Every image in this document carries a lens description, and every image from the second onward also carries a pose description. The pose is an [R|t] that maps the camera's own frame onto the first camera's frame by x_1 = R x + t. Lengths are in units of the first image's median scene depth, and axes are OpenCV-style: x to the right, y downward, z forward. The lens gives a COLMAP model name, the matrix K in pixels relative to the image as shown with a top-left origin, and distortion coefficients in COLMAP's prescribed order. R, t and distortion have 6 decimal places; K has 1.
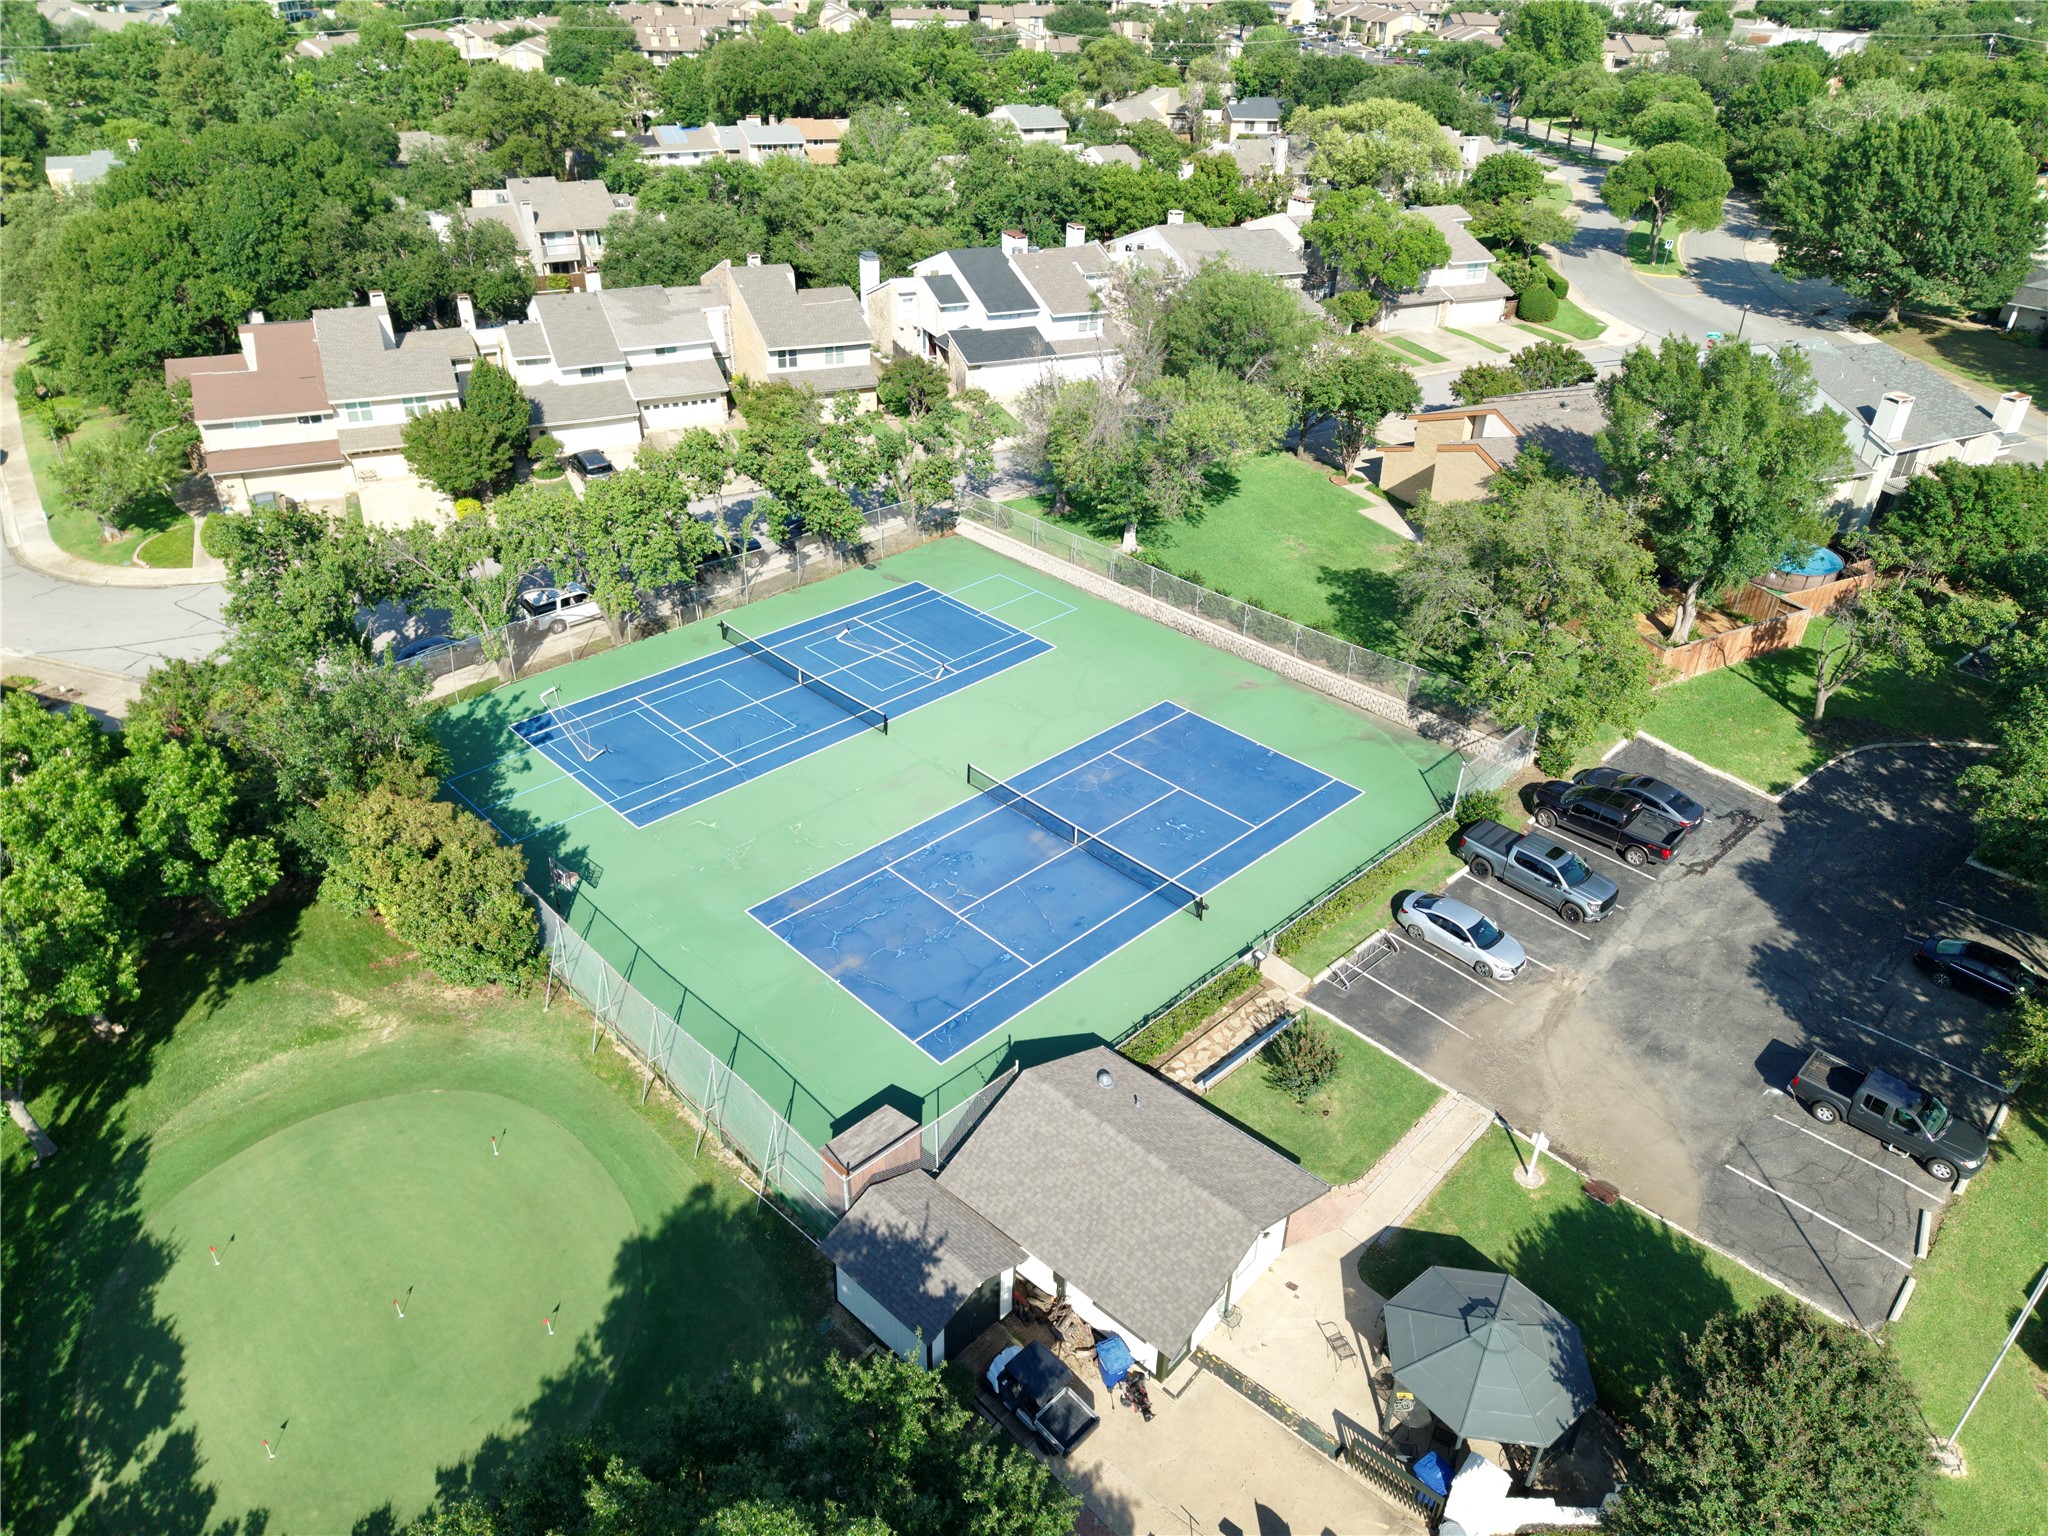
lens RADIAL K [[1384.3, 0, 1027.6], [0, 1384.3, 767.6], [0, 0, 1]] dist [0.009998, -0.003119]
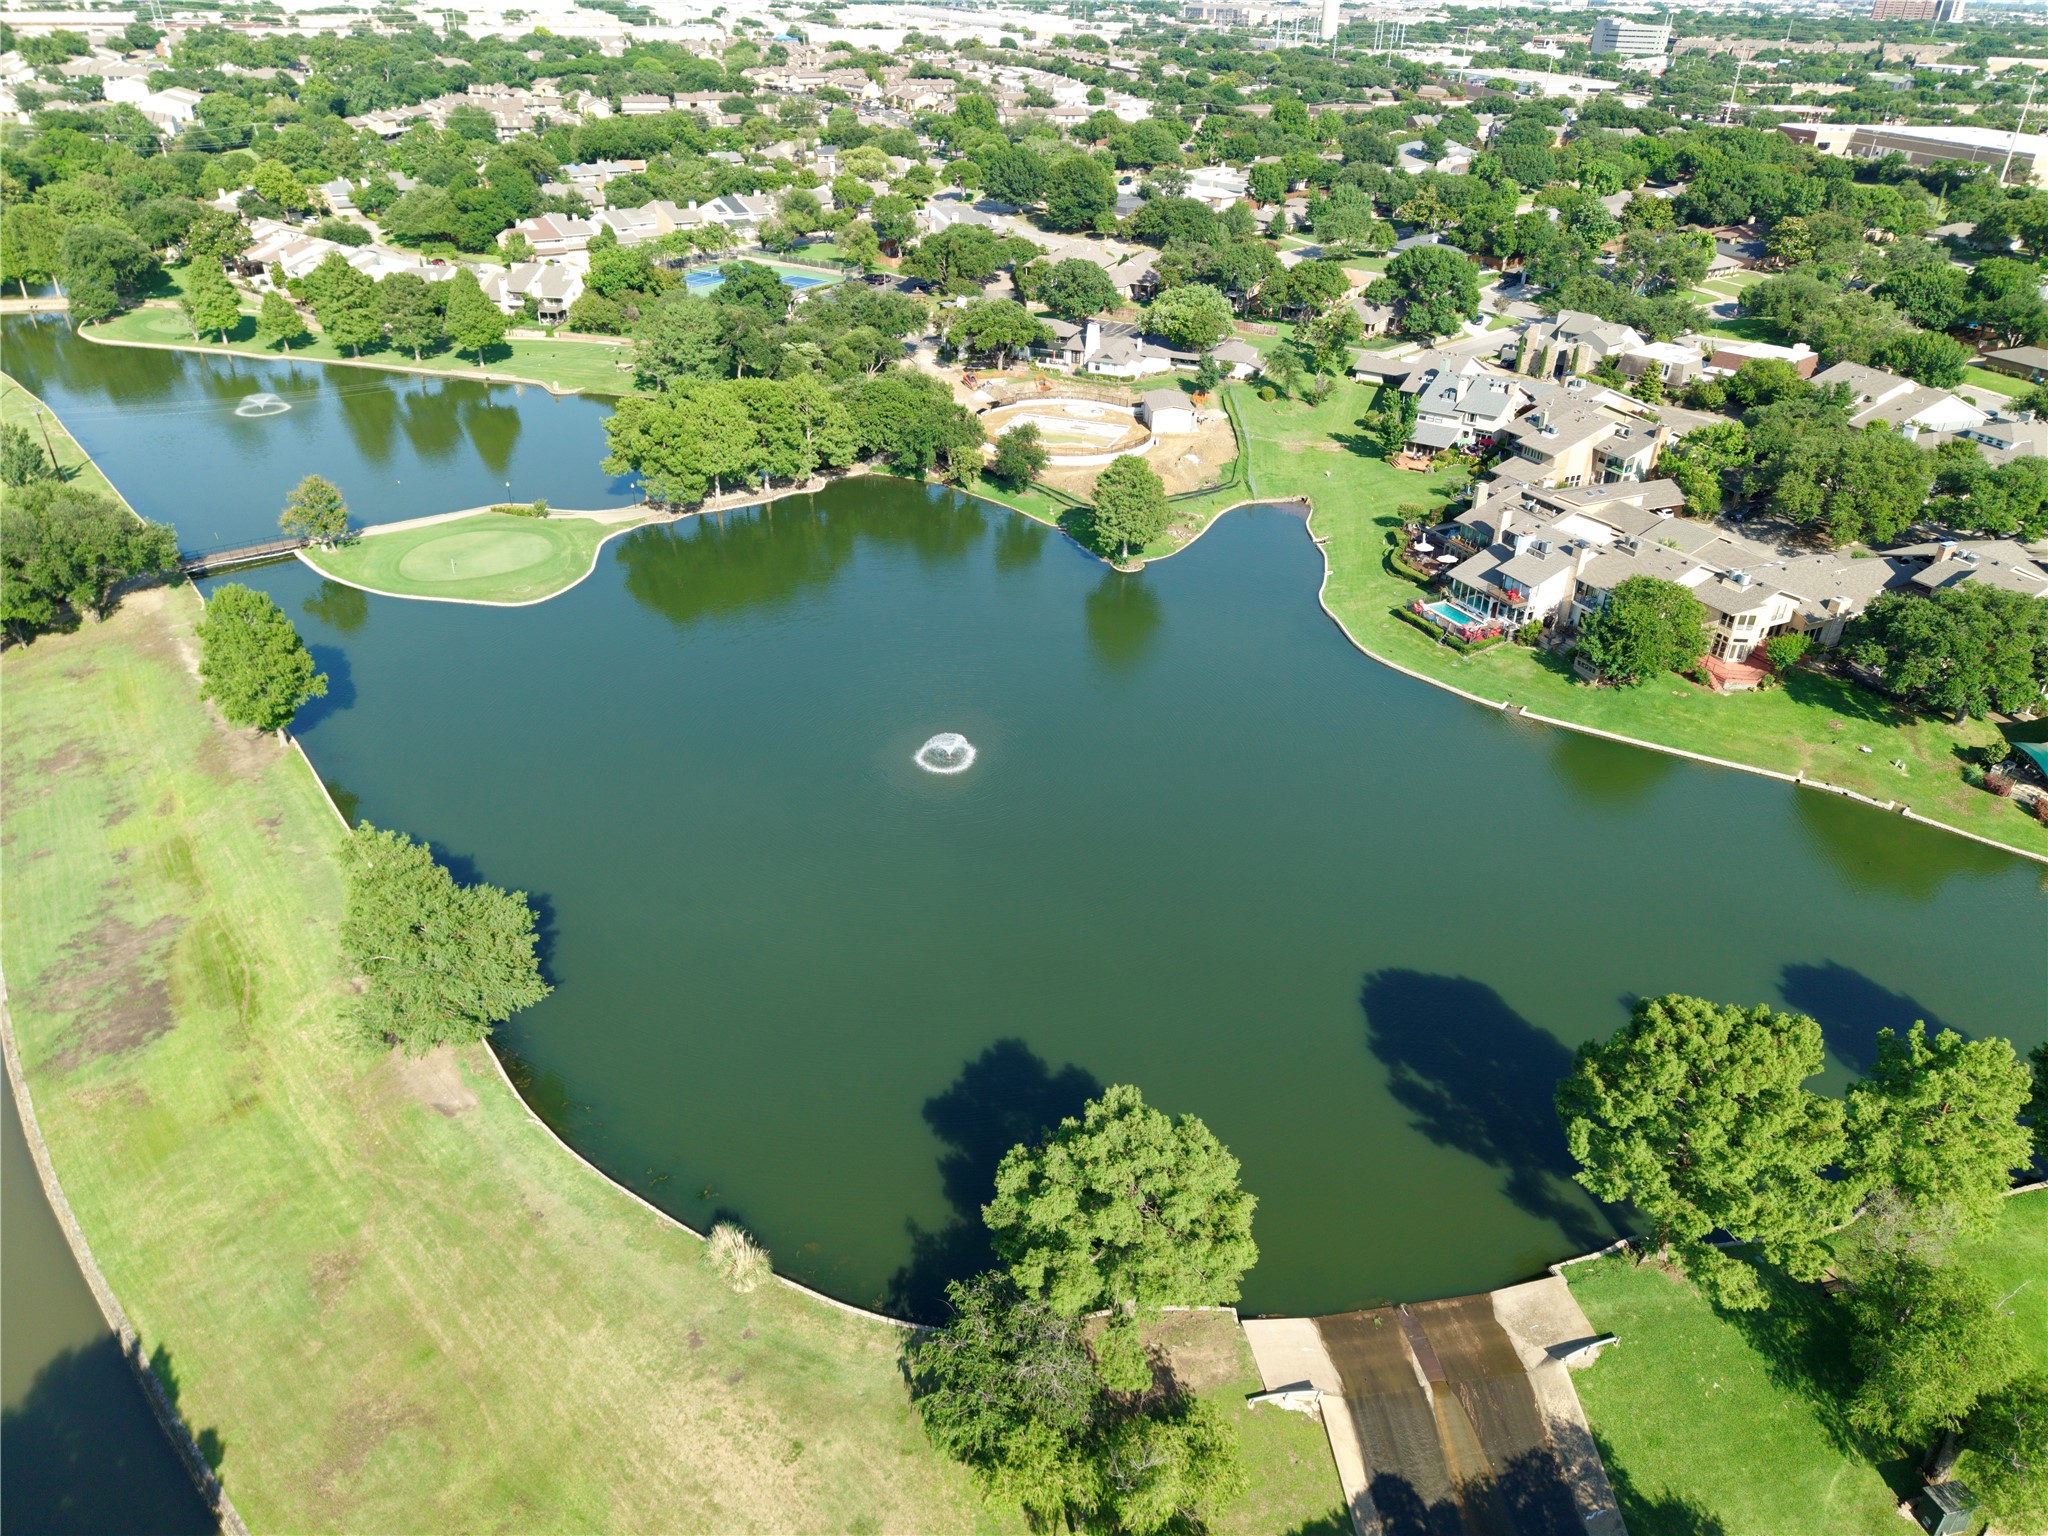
lens RADIAL K [[1384.3, 0, 1027.6], [0, 1384.3, 767.6], [0, 0, 1]] dist [0.009998, -0.003119]
pose [[0.973330, -0.115523, 0.198201, -0.083353], [0.120183, 0.992684, -0.011606, 0.600100], [-0.195410, 0.035117, 0.980093, -1.268258]]
